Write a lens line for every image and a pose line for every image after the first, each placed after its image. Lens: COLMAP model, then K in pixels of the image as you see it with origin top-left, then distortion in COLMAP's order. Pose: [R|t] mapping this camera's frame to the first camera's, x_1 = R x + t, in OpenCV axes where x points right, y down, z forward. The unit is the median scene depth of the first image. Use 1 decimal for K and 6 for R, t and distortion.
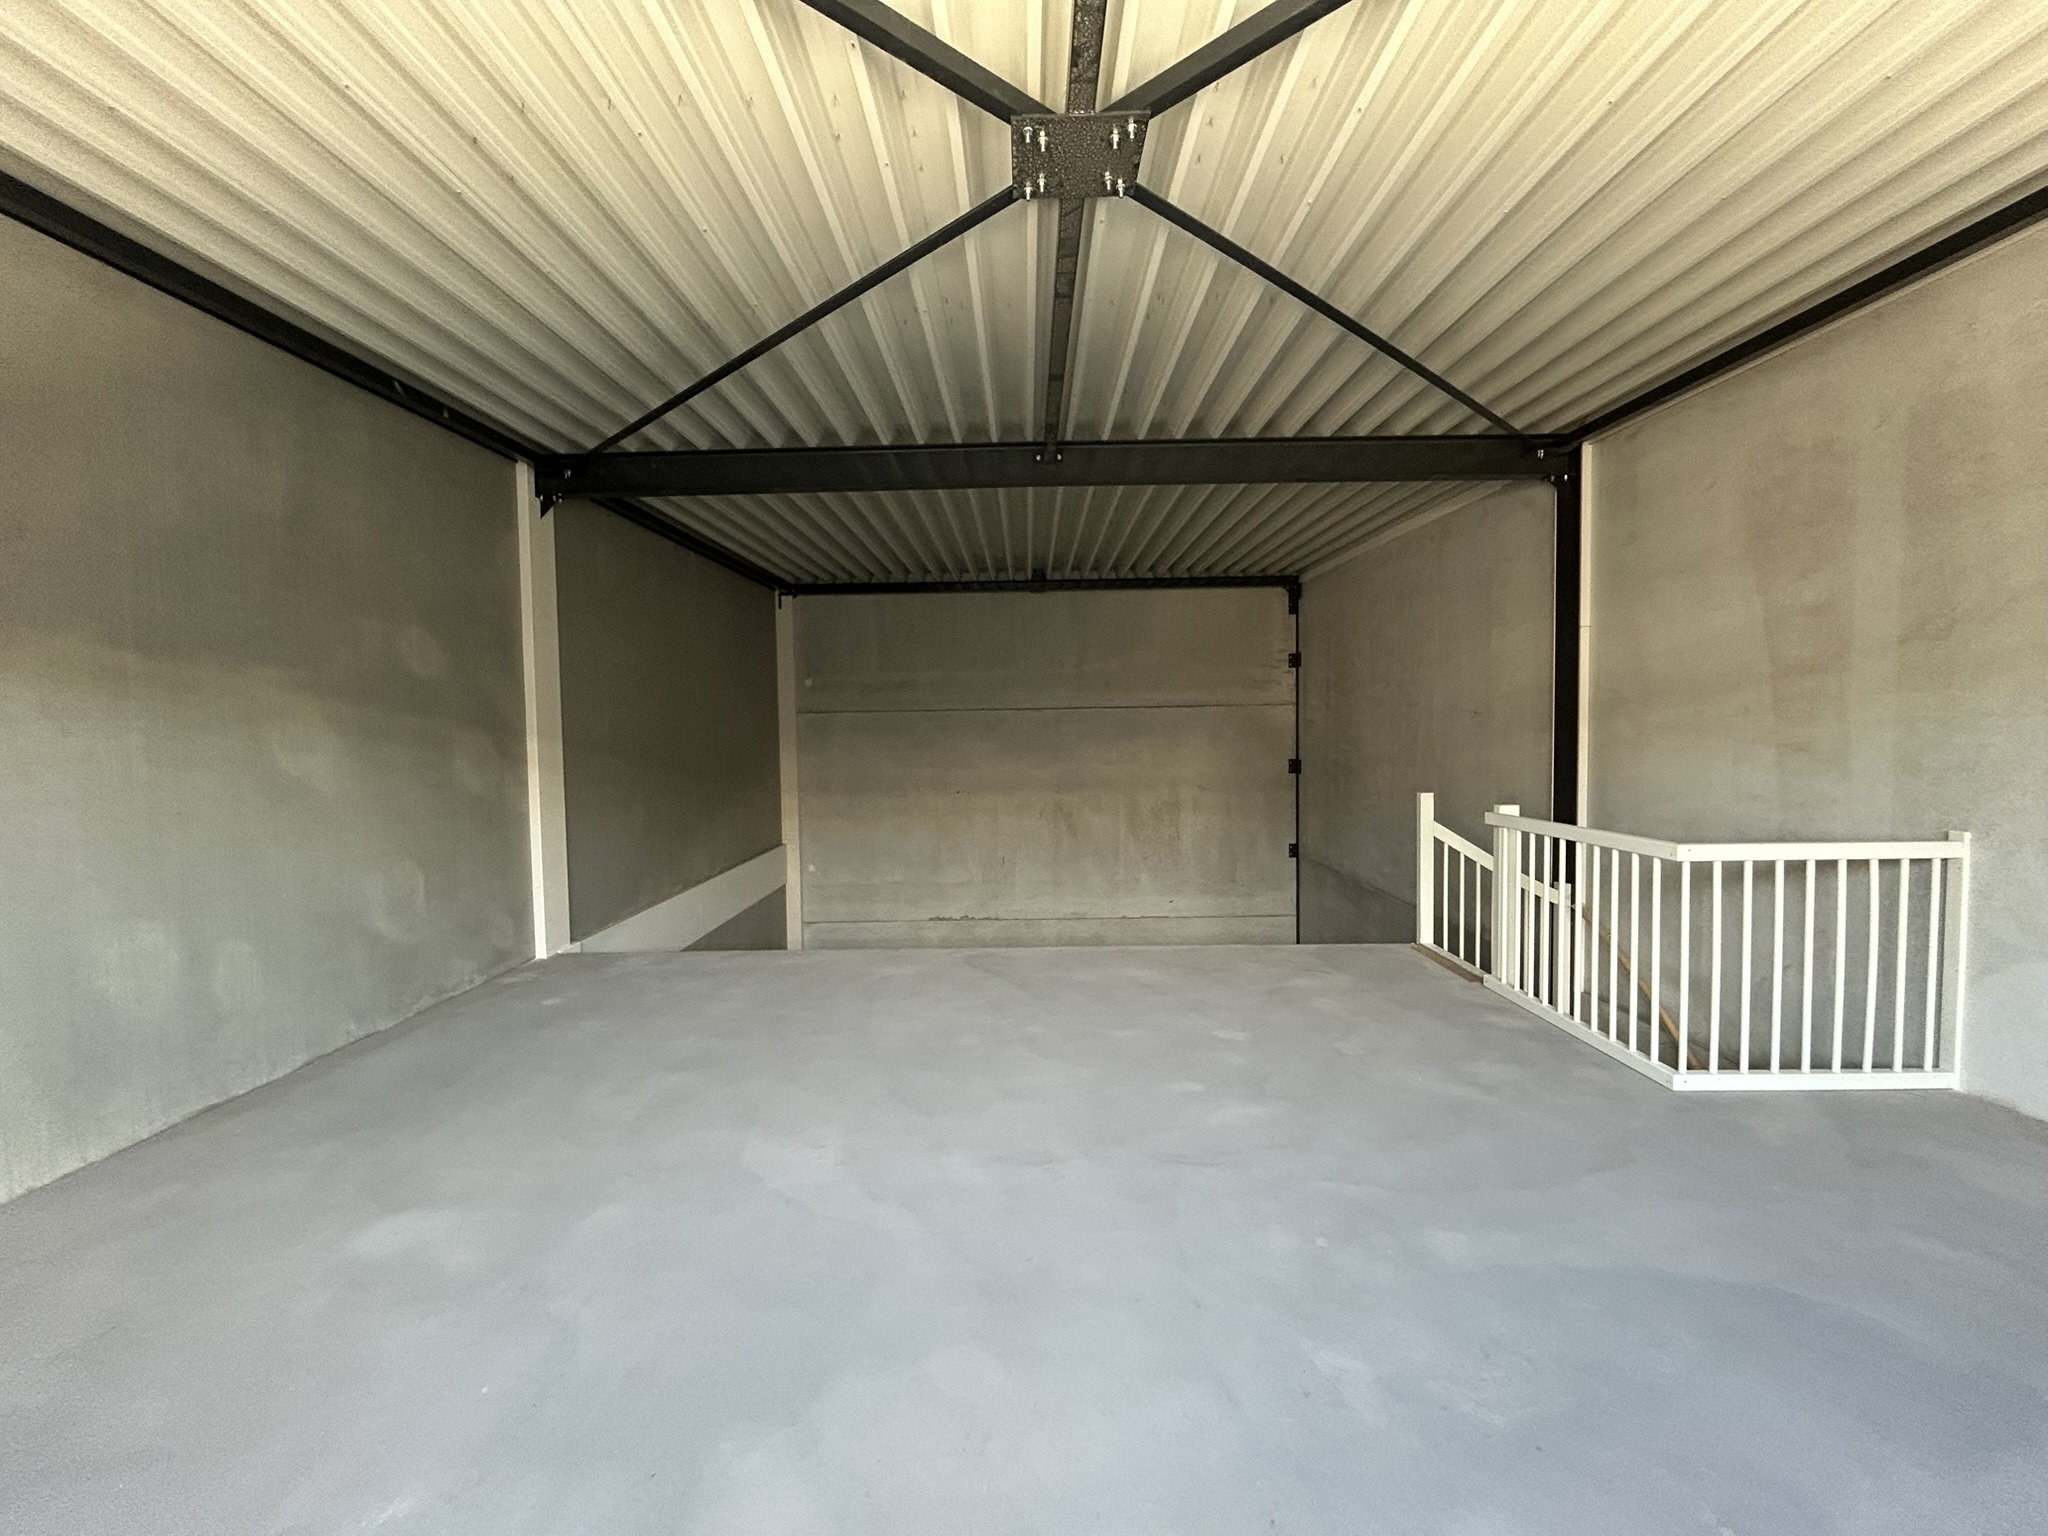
lens RADIAL K [[828.2, 0, 1020.1], [0, 828.2, 766.1], [0, 0, 1]] dist [-0.000461, 0.000229]
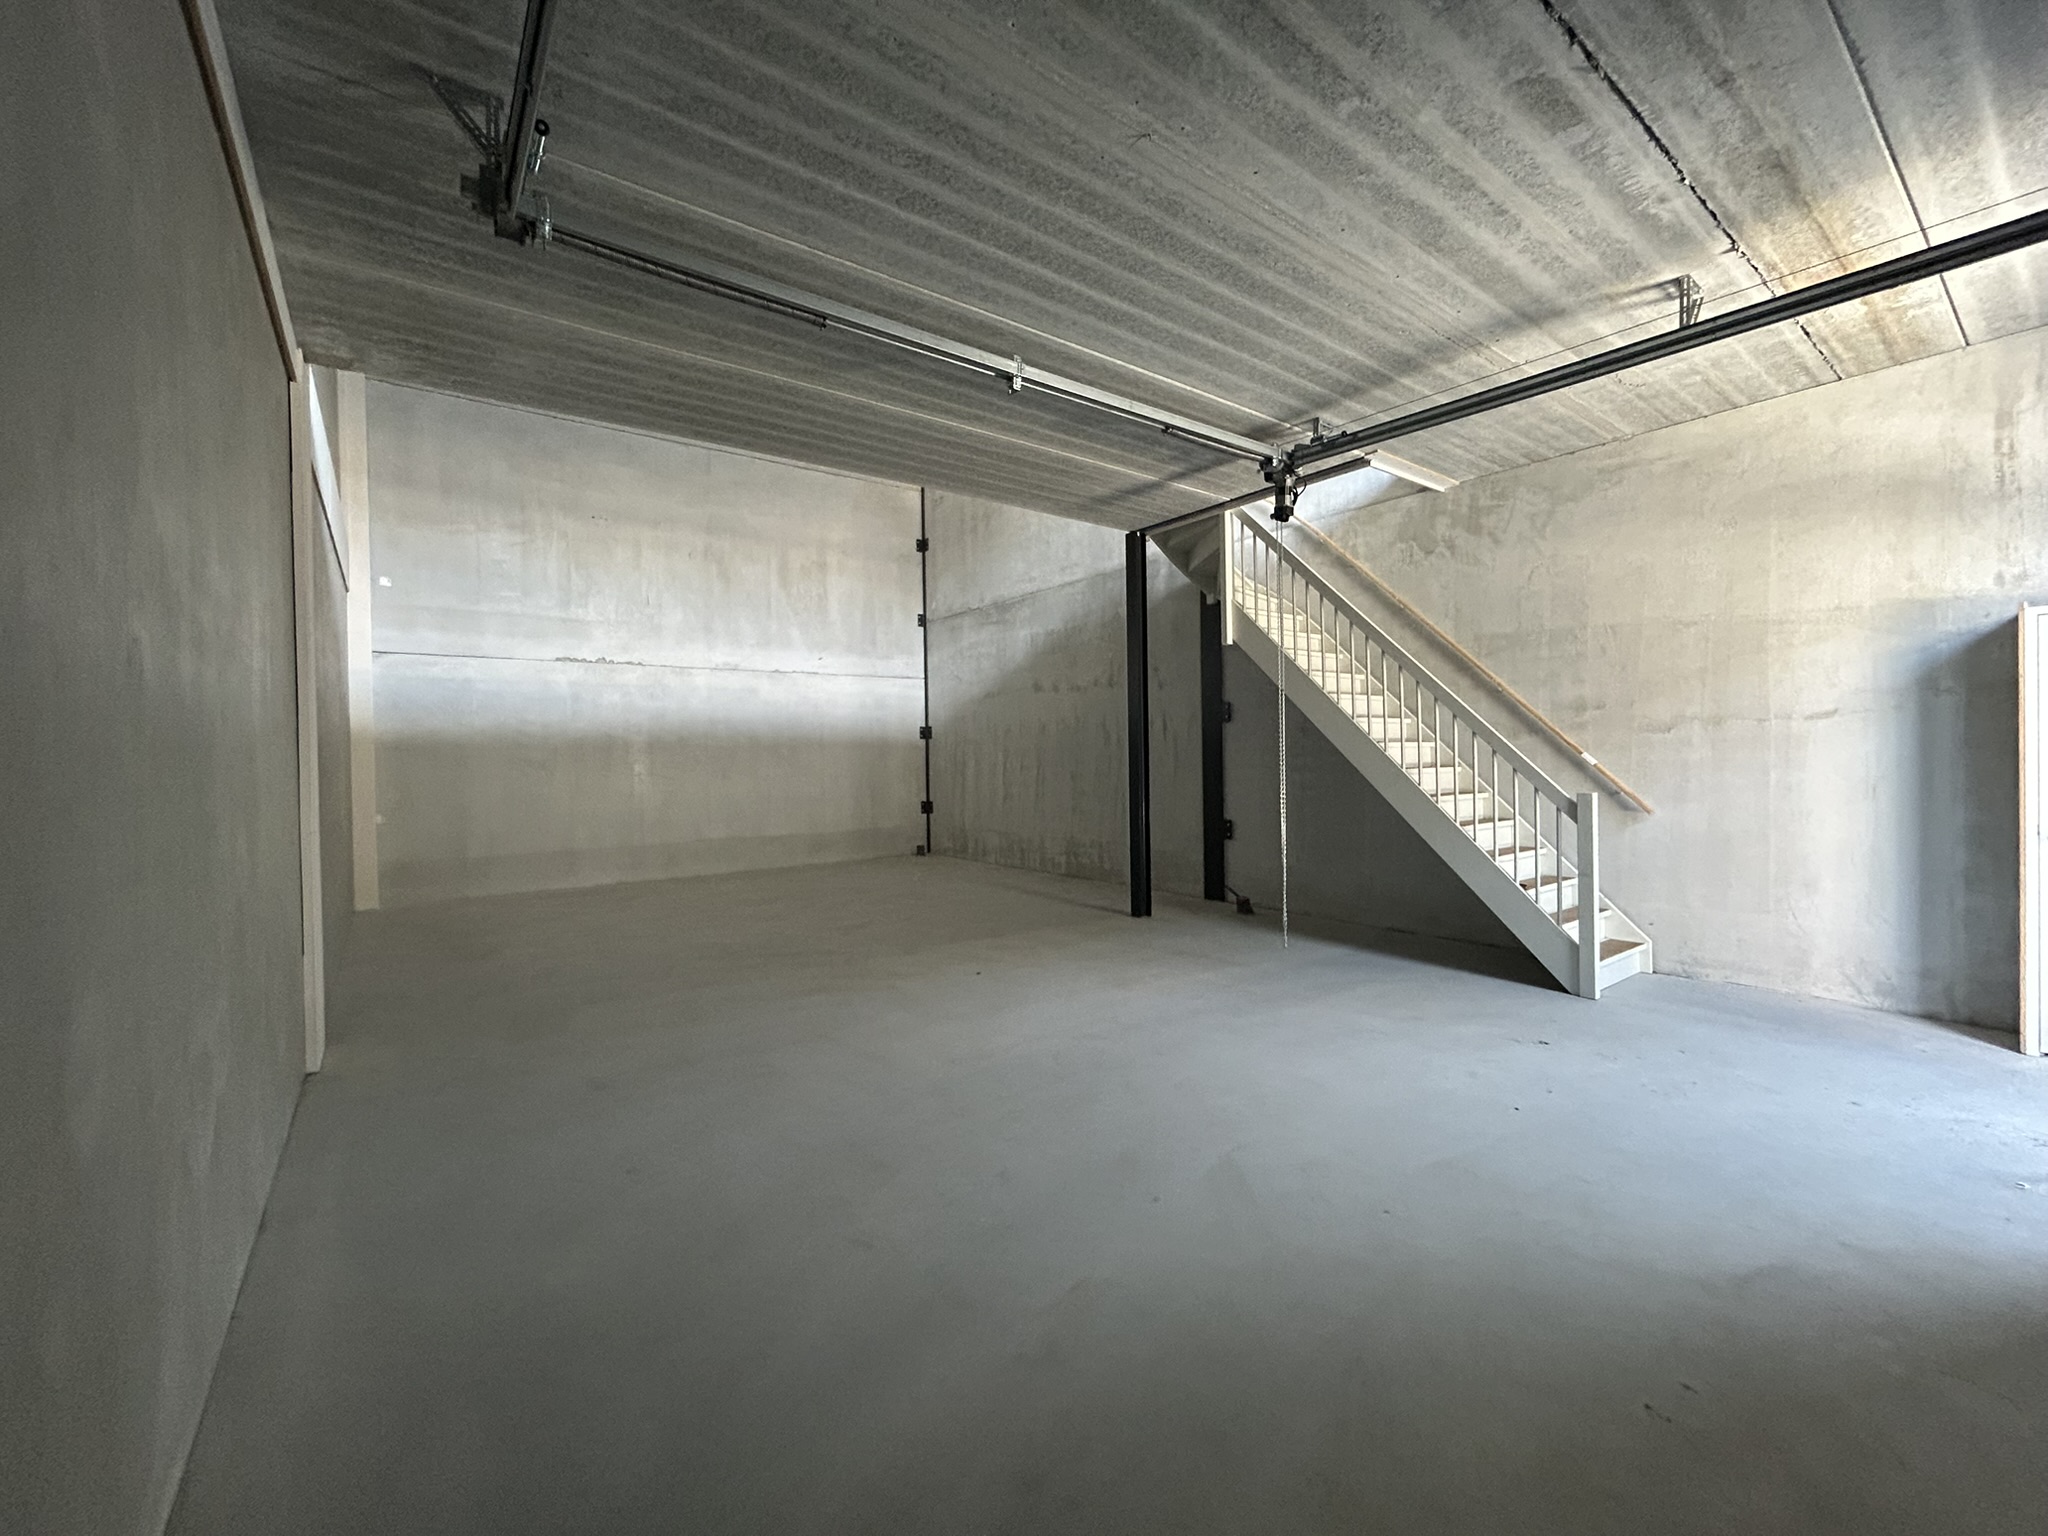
lens RADIAL K [[827.6, 0, 1017.7], [0, 827.6, 763.8], [0, 0, 1]] dist [-0.001659, 0.000703]
pose [[0.794581, -0.003433, 0.607149, -0.472220], [0.030780, 0.998926, -0.034635, 0.636249], [-0.606378, 0.046208, 0.793833, 0.057054]]
